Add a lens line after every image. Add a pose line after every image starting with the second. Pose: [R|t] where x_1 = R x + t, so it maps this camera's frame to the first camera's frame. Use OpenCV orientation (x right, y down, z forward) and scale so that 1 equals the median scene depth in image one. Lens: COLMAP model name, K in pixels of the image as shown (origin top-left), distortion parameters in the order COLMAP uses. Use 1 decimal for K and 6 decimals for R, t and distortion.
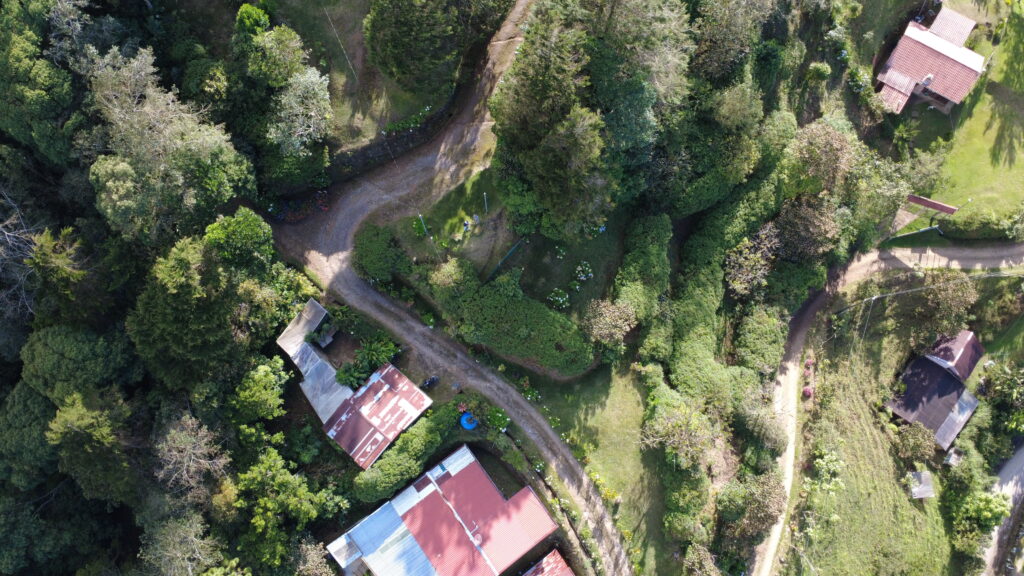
lens RADIAL K [[743.4, 0, 516.7], [0, 743.4, 280.8], [0, 0, 1]] dist [-0.001698, 0.002815]
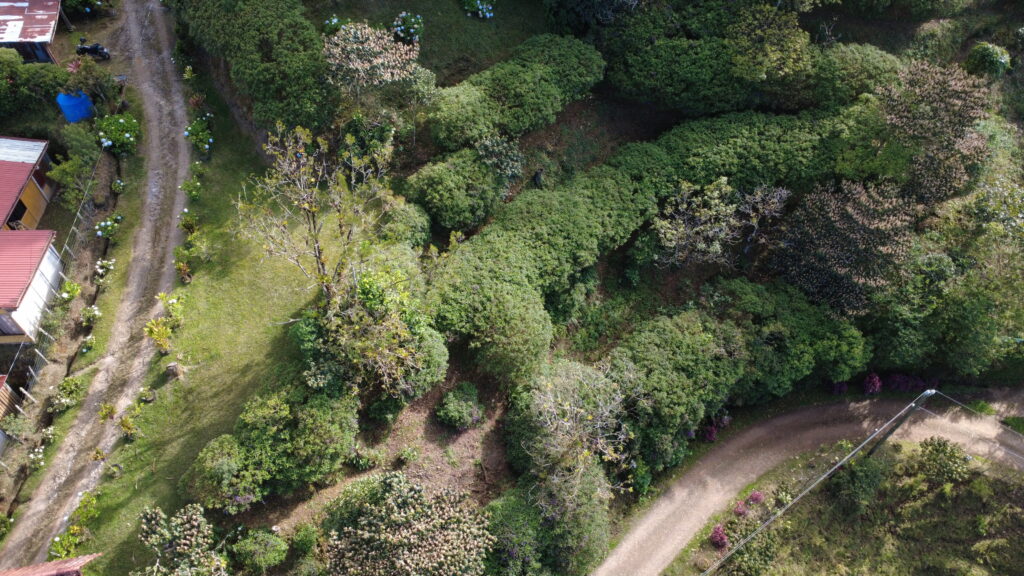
lens RADIAL K [[743.4, 0, 514.3], [0, 743.4, 286.9], [0, 0, 1]] dist [-0.001698, 0.002815]
pose [[0.829291, 0.429727, -0.357225, 0.445519], [-0.536513, 0.791066, -0.293885, 0.269473], [0.156299, 0.435372, 0.886579, 0.578821]]
